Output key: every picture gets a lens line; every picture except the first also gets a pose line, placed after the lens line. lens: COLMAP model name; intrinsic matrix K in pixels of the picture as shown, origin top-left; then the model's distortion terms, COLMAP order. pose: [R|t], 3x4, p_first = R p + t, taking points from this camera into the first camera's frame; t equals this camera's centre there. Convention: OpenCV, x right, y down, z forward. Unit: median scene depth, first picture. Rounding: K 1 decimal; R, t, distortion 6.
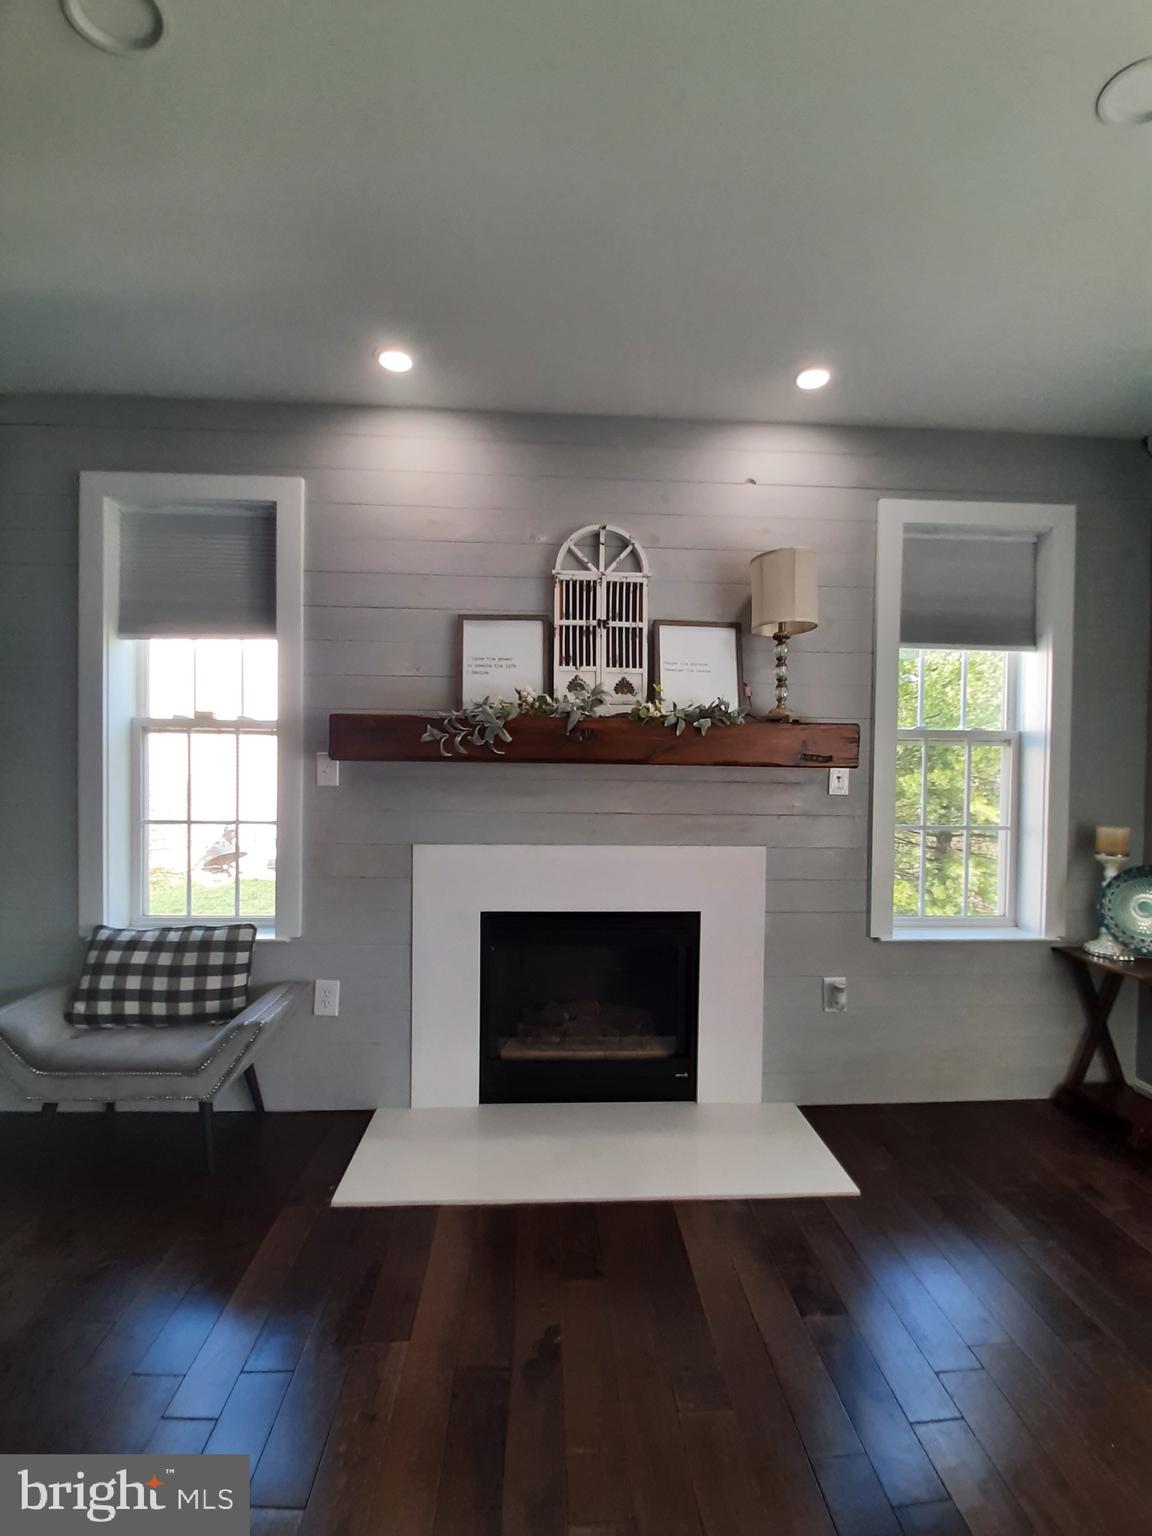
lens RADIAL K [[617.4, 0, 574.8], [0, 617.4, 770.4], [0, 0, 1]] dist [-0.001161, -0.000045]
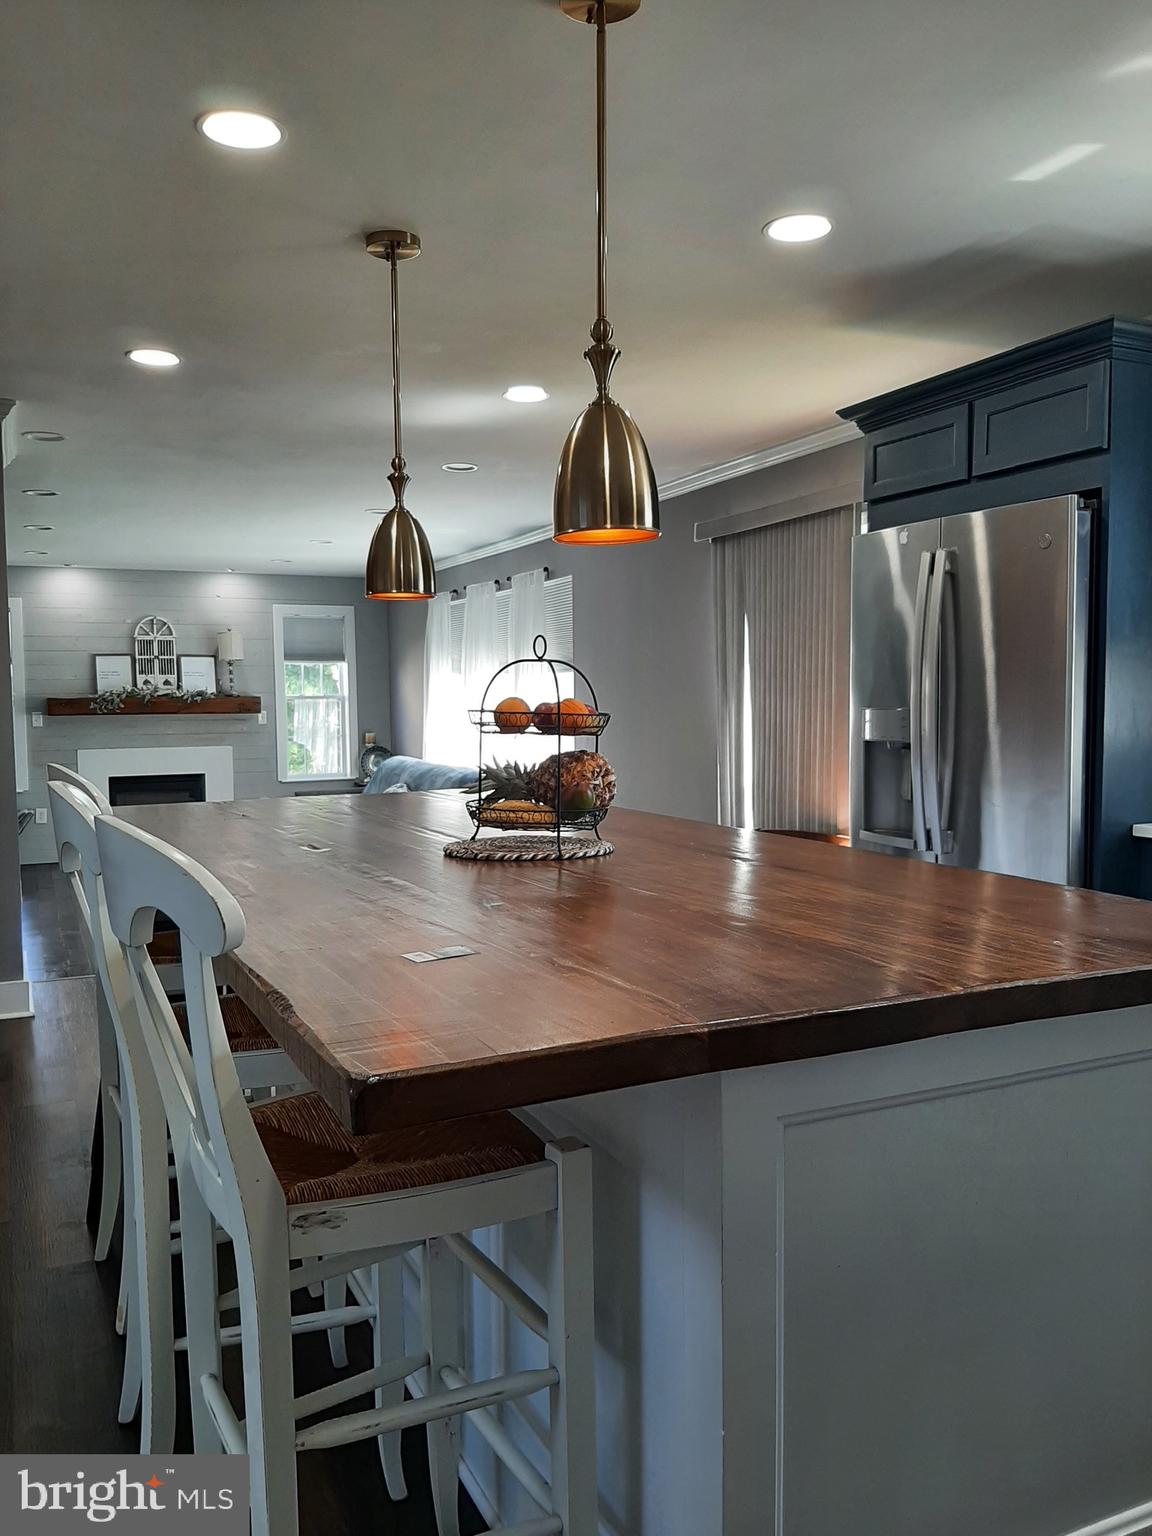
lens RADIAL K [[1171.7, 0, 583.7], [0, 1171.7, 779.0], [0, 0, 1]] dist [0.007162, -0.003722]
pose [[0.923186, -0.046819, 0.381492, -0.190927], [0.021794, 0.997333, 0.069660, -0.040619], [-0.383736, -0.055995, 0.921744, -4.025447]]
